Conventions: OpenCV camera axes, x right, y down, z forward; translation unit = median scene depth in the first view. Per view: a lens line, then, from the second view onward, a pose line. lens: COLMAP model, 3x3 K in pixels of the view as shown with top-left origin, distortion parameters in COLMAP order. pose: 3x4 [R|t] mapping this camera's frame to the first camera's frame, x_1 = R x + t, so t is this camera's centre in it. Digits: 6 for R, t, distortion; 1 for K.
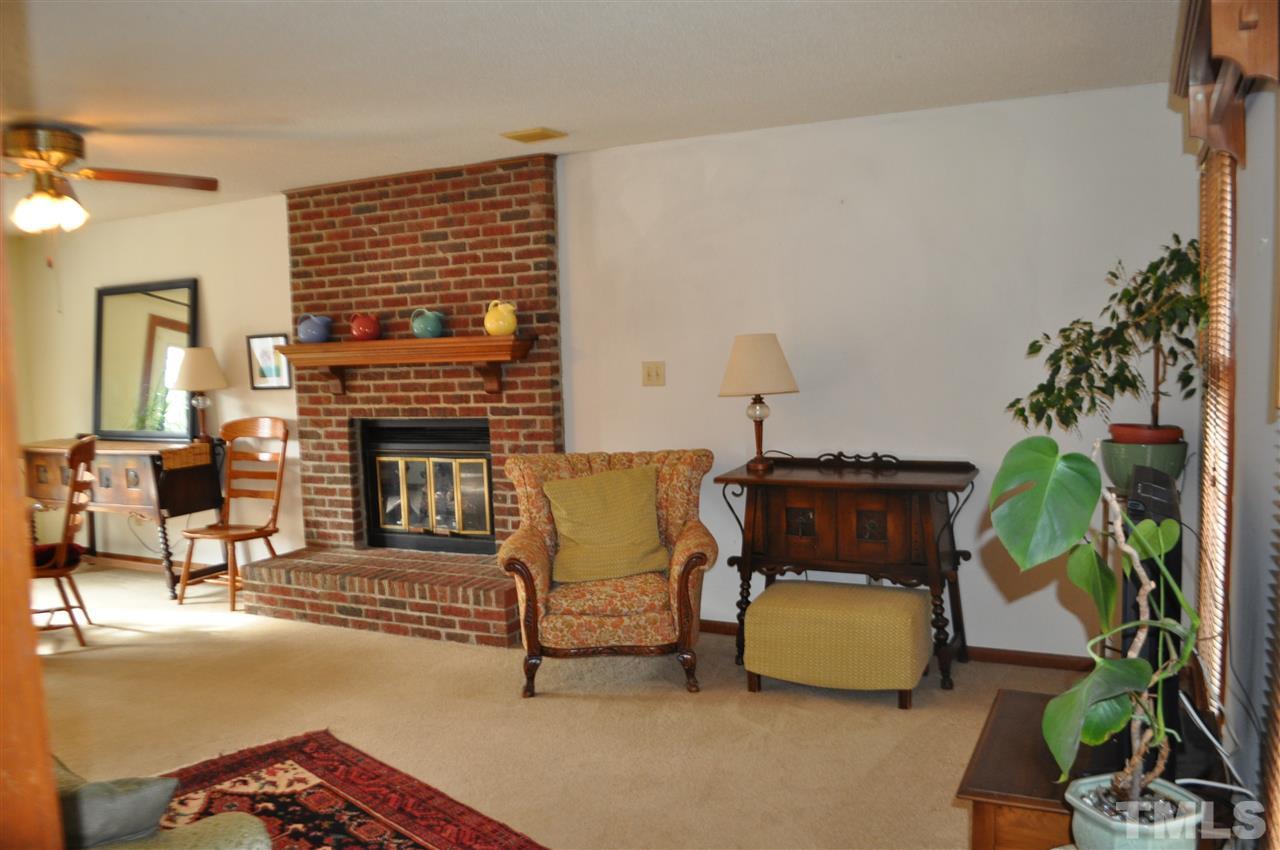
lens RADIAL K [[1003.1, 0, 631.7], [0, 1003.1, 435.0], [0, 0, 1]] dist [-0.078128, 0.002139]
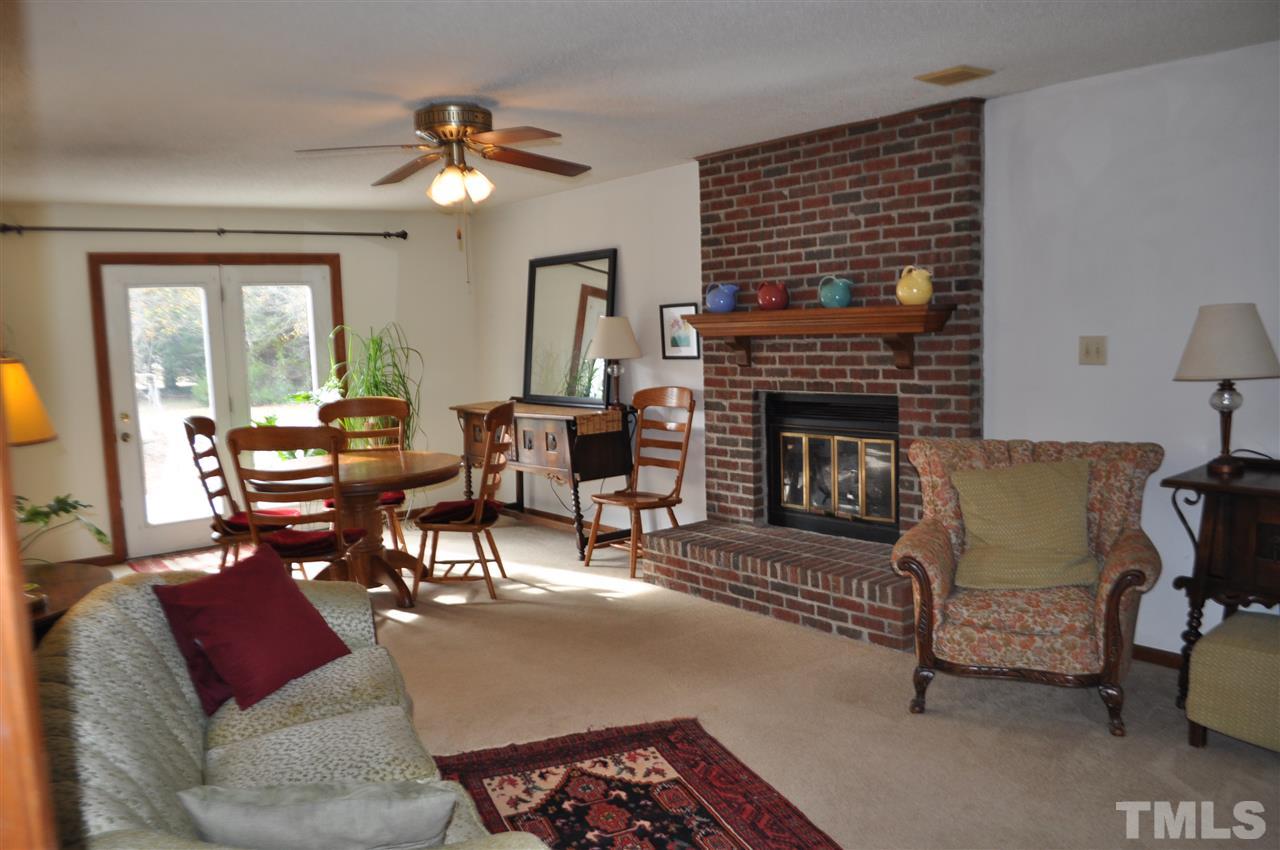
lens RADIAL K [[1003.1, 0, 633.6], [0, 1003.1, 435.1], [0, 0, 1]] dist [-0.078128, 0.002139]
pose [[0.908502, 0.047948, -0.415121, 0.017022], [-0.035456, 0.998658, 0.037751, -0.007037], [0.416374, -0.019578, 0.908983, 0.076415]]
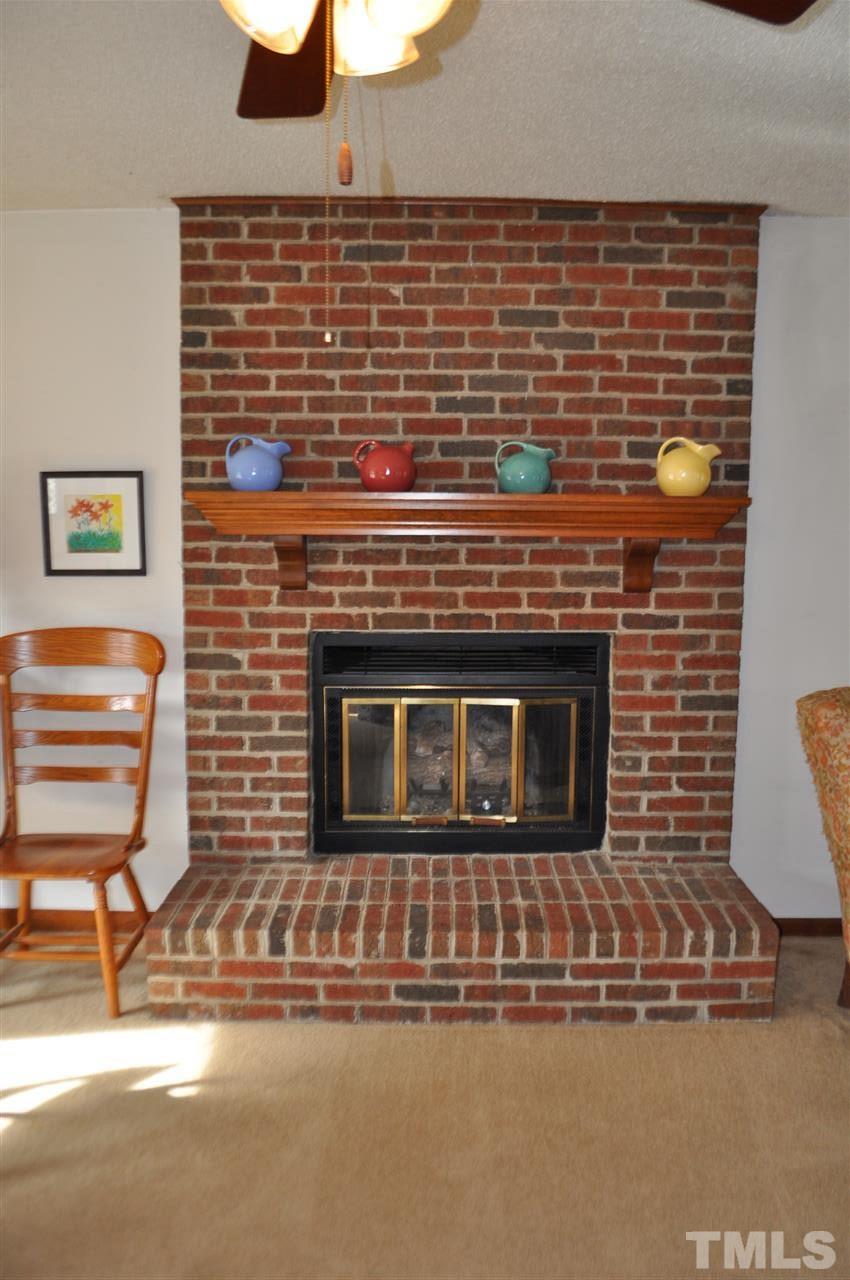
lens RADIAL K [[1003.1, 0, 438.1], [0, 1003.1, 649.0], [0, 0, 1]] dist [-0.078128, 0.002139]
pose [[0.890353, -0.017448, 0.454937, -0.519426], [0.002930, 0.999464, 0.032597, -0.027201], [-0.455262, -0.027690, 0.889927, 0.519157]]
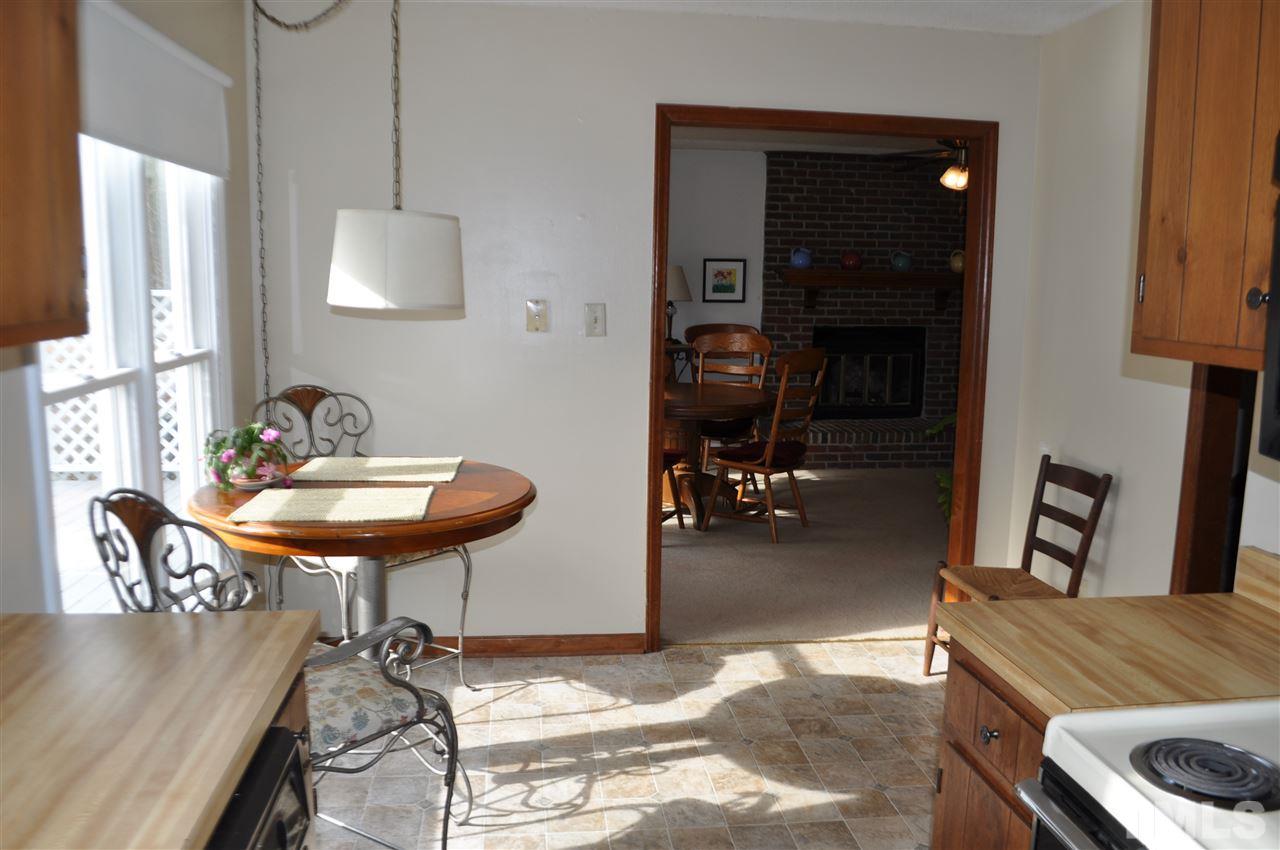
lens RADIAL K [[1003.1, 0, 634.5], [0, 1003.1, 430.4], [0, 0, 1]] dist [-0.078128, 0.002139]
pose [[0.831855, -0.039212, 0.553606, -1.381106], [0.008715, 0.998301, 0.057614, 0.051090], [-0.554925, -0.043102, 0.830783, -0.014535]]
